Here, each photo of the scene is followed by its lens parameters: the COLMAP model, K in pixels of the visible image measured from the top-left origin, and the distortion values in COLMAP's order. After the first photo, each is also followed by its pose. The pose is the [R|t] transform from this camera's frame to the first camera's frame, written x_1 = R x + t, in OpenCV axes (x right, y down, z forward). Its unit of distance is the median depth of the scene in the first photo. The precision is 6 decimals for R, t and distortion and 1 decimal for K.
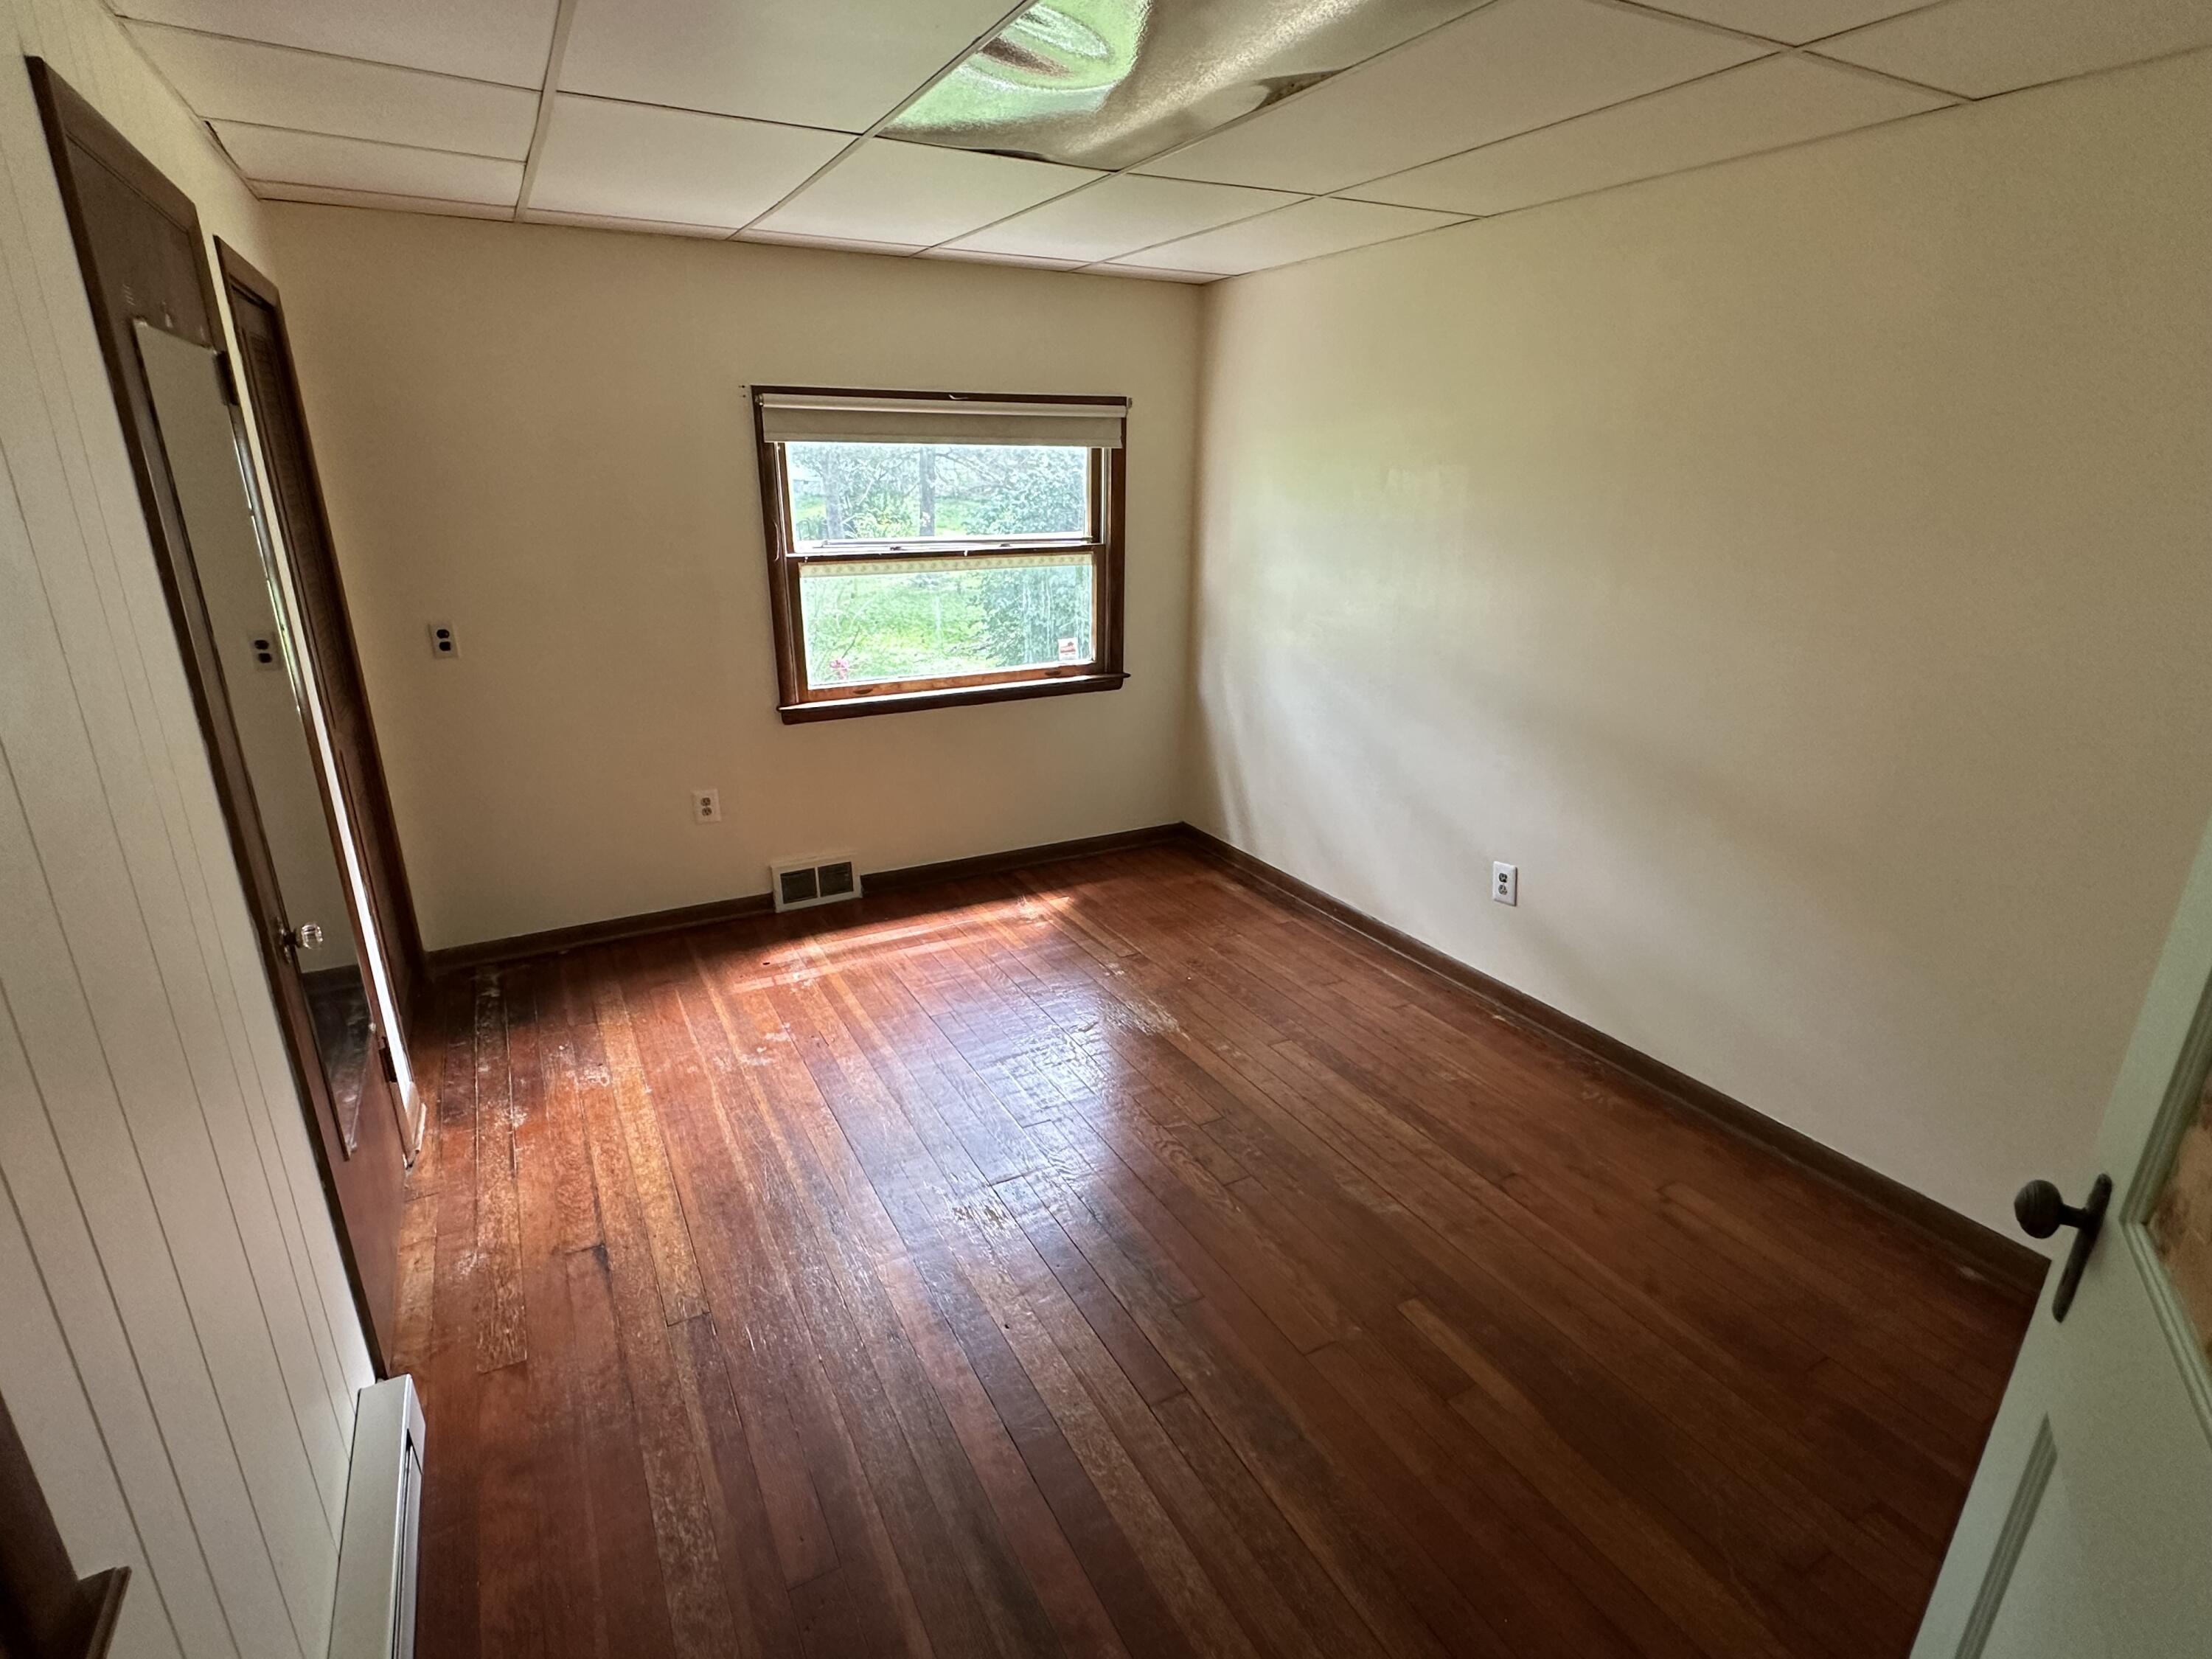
lens RADIAL K [[1096.6, 0, 1098.2], [0, 1096.6, 836.8], [0, 0, 1]] dist [-0.001272, -0.000014]
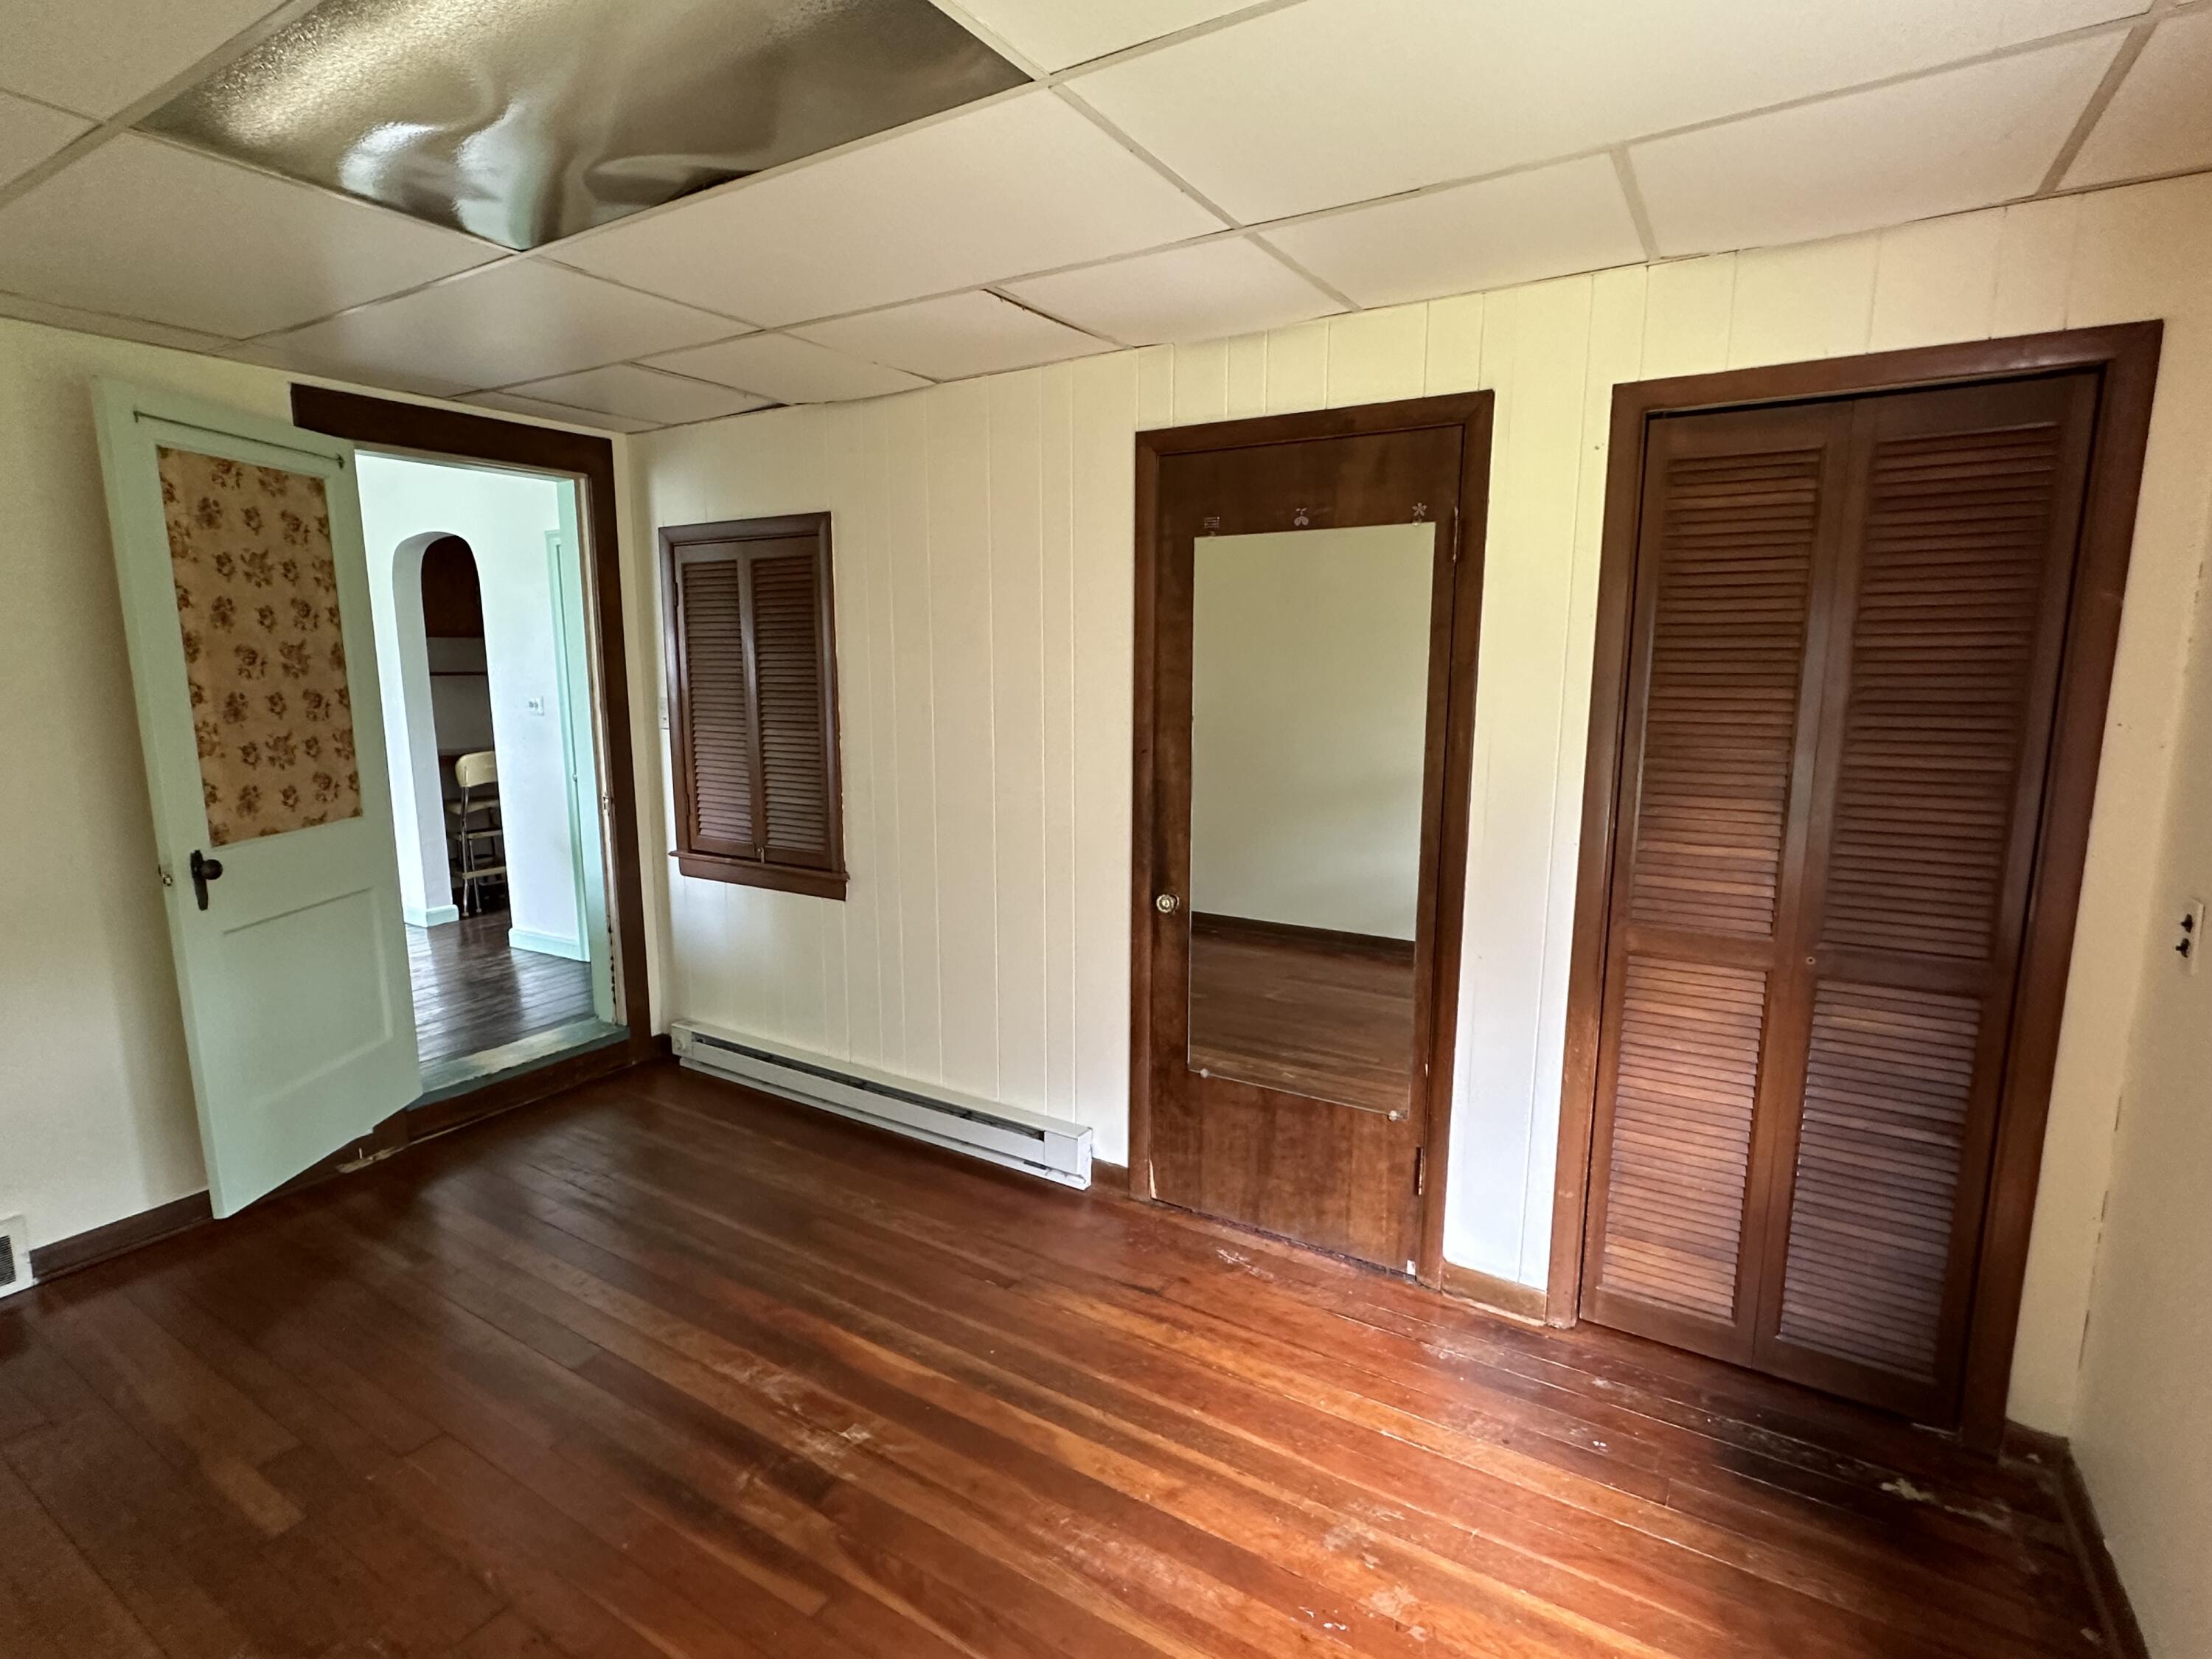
lens RADIAL K [[1096.6, 0, 1095.9], [0, 1096.6, 831.1], [0, 0, 1]] dist [-0.001272, -0.000014]
pose [[-0.869096, 0.082446, -0.487723, 0.071288], [-0.160072, 0.886076, 0.435024, -0.369708], [0.468026, 0.456149, -0.756888, 1.160704]]
